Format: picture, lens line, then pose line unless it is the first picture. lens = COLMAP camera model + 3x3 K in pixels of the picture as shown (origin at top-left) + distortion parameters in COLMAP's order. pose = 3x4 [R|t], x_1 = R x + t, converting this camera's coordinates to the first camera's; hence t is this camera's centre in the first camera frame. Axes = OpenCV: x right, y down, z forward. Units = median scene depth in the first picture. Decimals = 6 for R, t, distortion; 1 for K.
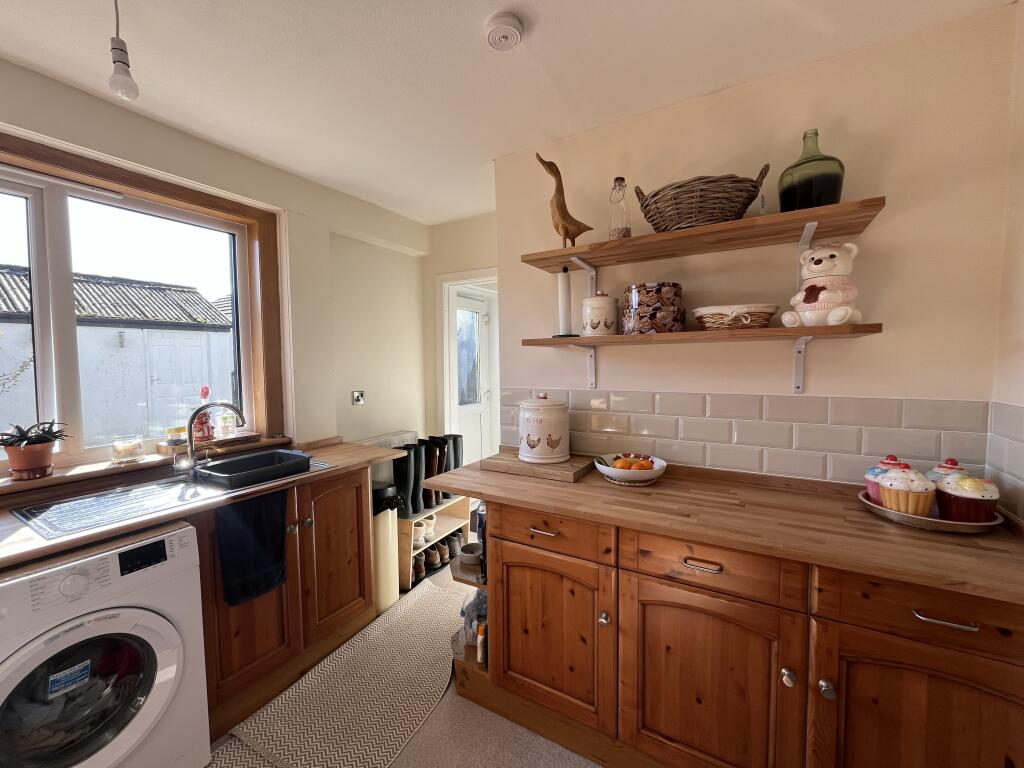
lens RADIAL K [[414.5, 0, 511.1], [0, 414.5, 382.5], [0, 0, 1]] dist [-0.002491, -0.000322]
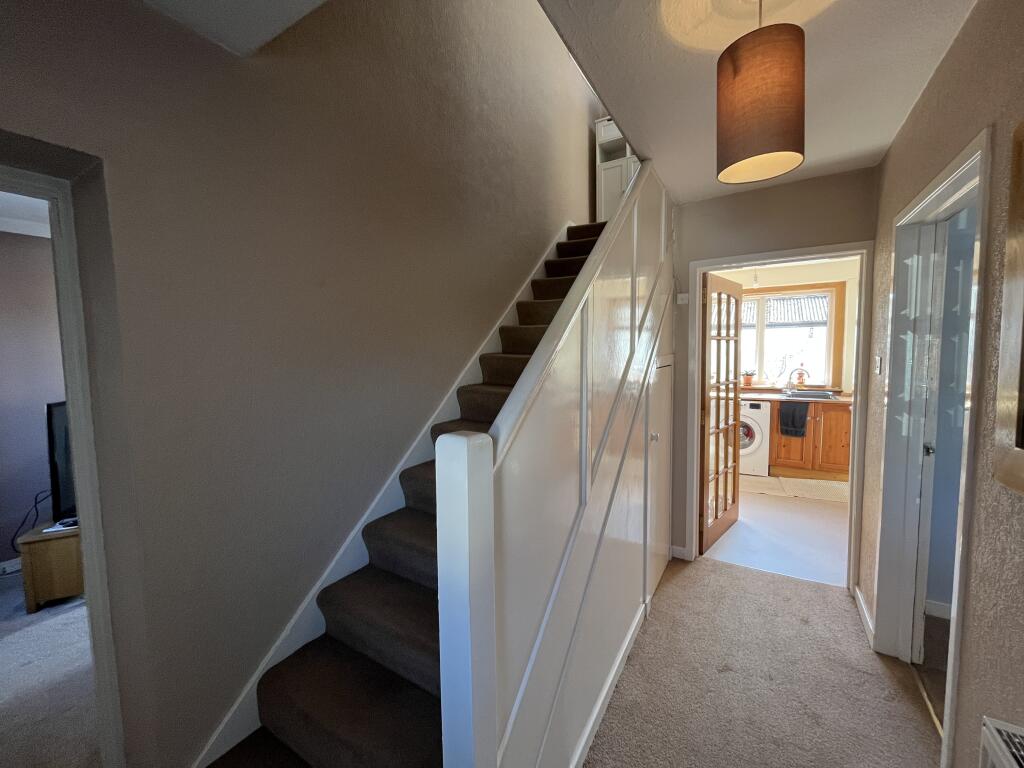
lens RADIAL K [[414.5, 0, 511.1], [0, 414.5, 382.5], [0, 0, 1]] dist [-0.002491, -0.000322]
pose [[-0.014712, 0.083242, -0.996421, 2.117615], [-0.039524, 0.995701, 0.083765, -0.009839], [0.999110, 0.040615, -0.011359, -0.861501]]
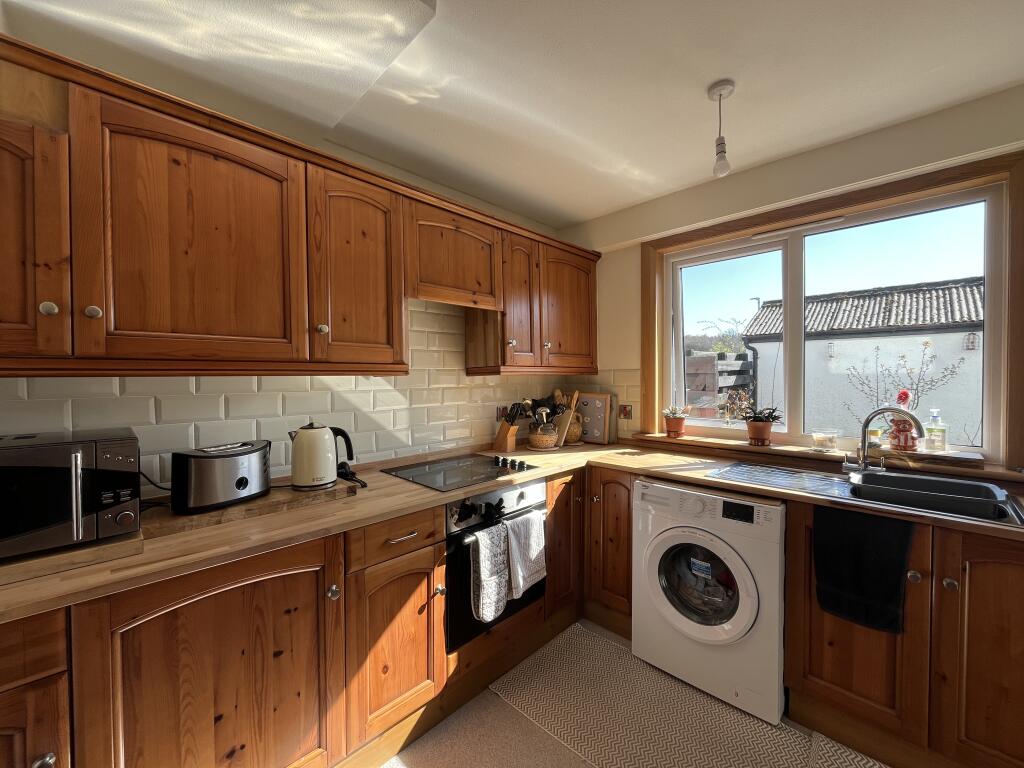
lens RADIAL K [[414.5, 0, 511.1], [0, 414.5, 382.5], [0, 0, 1]] dist [-0.002491, -0.000322]
pose [[-0.245276, 0.025670, -0.969113, 0.414431], [-0.046066, 0.998212, 0.038100, -0.003718], [0.968358, 0.053988, -0.243655, 0.451112]]
